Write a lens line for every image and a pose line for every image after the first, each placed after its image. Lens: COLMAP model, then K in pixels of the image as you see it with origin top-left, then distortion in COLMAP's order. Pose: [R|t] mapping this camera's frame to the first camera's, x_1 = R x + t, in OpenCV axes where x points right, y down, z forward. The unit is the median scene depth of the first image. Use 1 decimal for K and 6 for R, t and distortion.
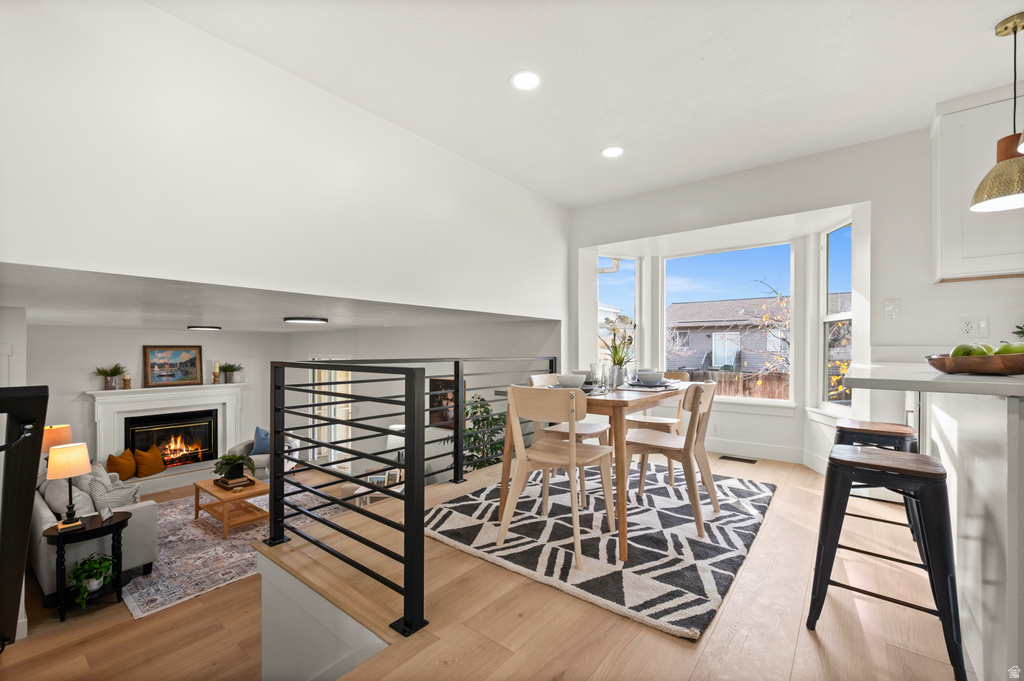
lens RADIAL K [[425.6, 0, 512.0], [0, 425.6, 351.0], [0, 0, 1]] dist [0.002278, 0.000112]
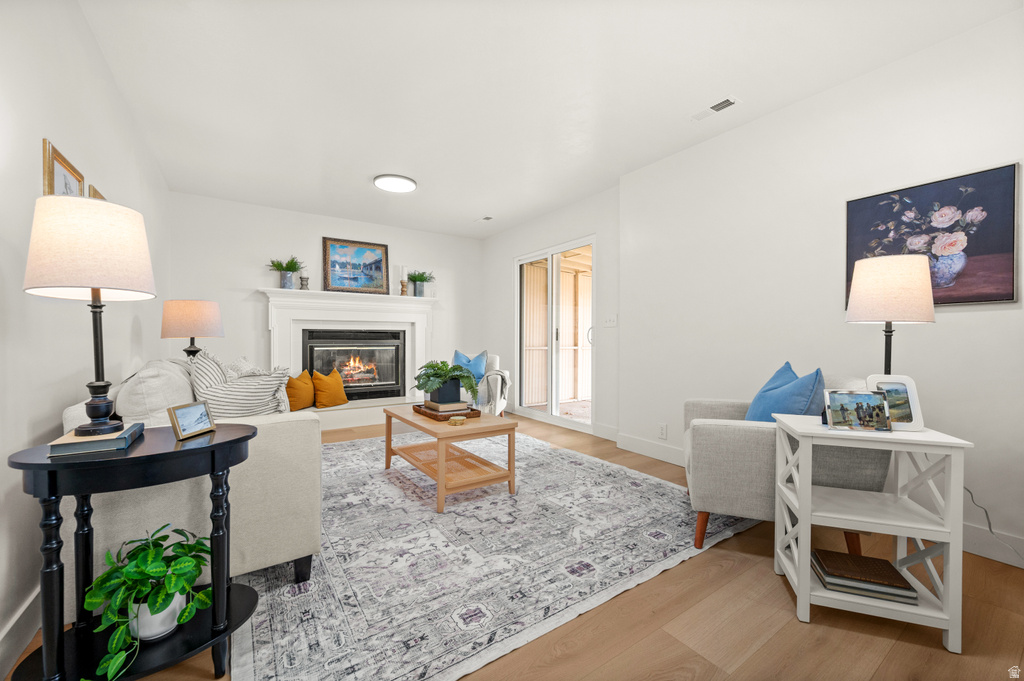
lens RADIAL K [[406.5, 0, 519.5], [0, 406.5, 342.9], [0, 0, 1]] dist [0.001032, -0.000080]
pose [[0.956780, 0.004466, -0.290779, -0.333185], [-0.001960, 0.999958, 0.008909, 0.176639], [0.290806, -0.007954, 0.956749, 0.425900]]
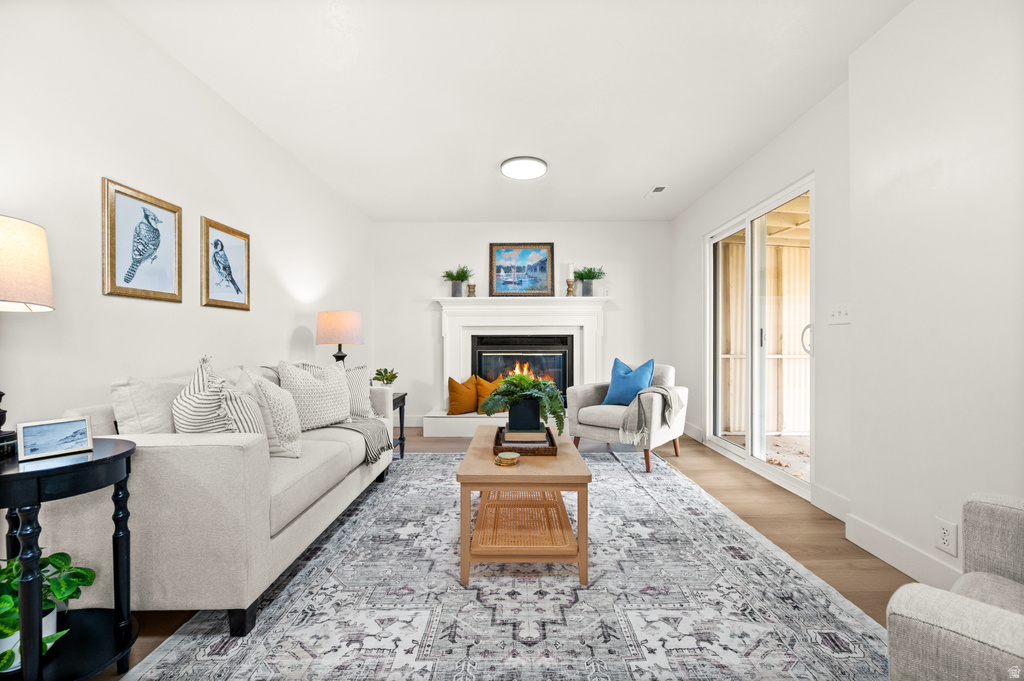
lens RADIAL K [[406.5, 0, 515.8], [0, 406.5, 341.5], [0, 0, 1]] dist [0.001032, -0.000080]
pose [[0.620193, -0.003766, -0.784440, -0.276659], [0.000805, 0.999991, -0.004164, 0.174098], [0.784449, 0.001951, 0.620191, 0.610264]]
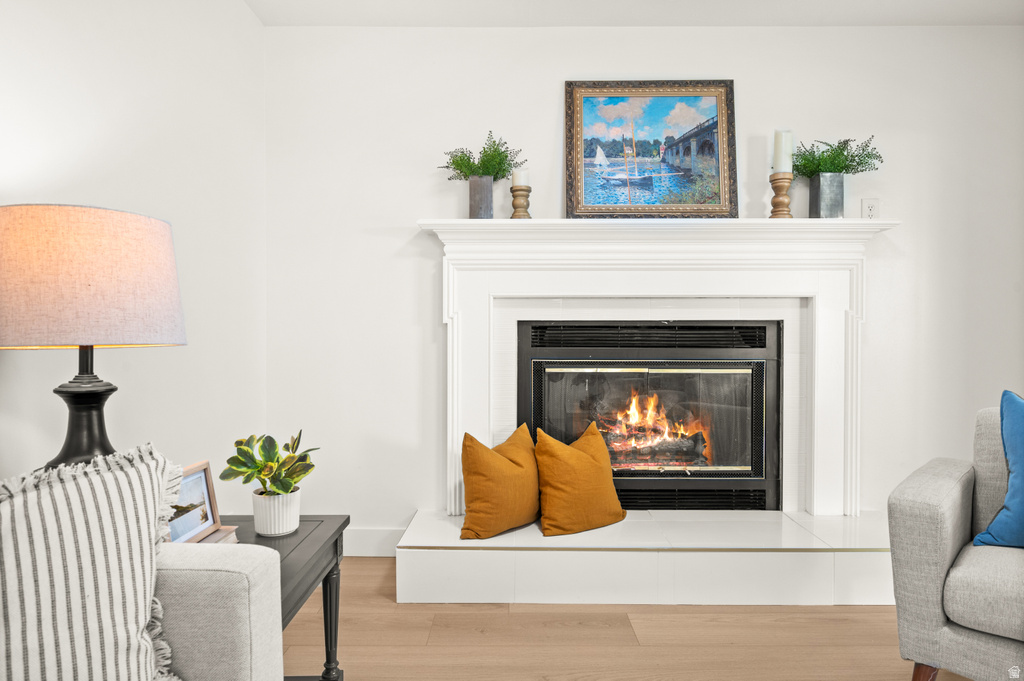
lens RADIAL K [[615.5, 0, 510.2], [0, 615.5, 346.0], [0, 0, 1]] dist [-0.008138, 0.001729]
pose [[0.609345, 0.010244, -0.792839, -0.575168], [-0.002789, 0.999938, 0.010776, 0.172777], [0.792900, -0.004355, 0.609336, 0.741549]]
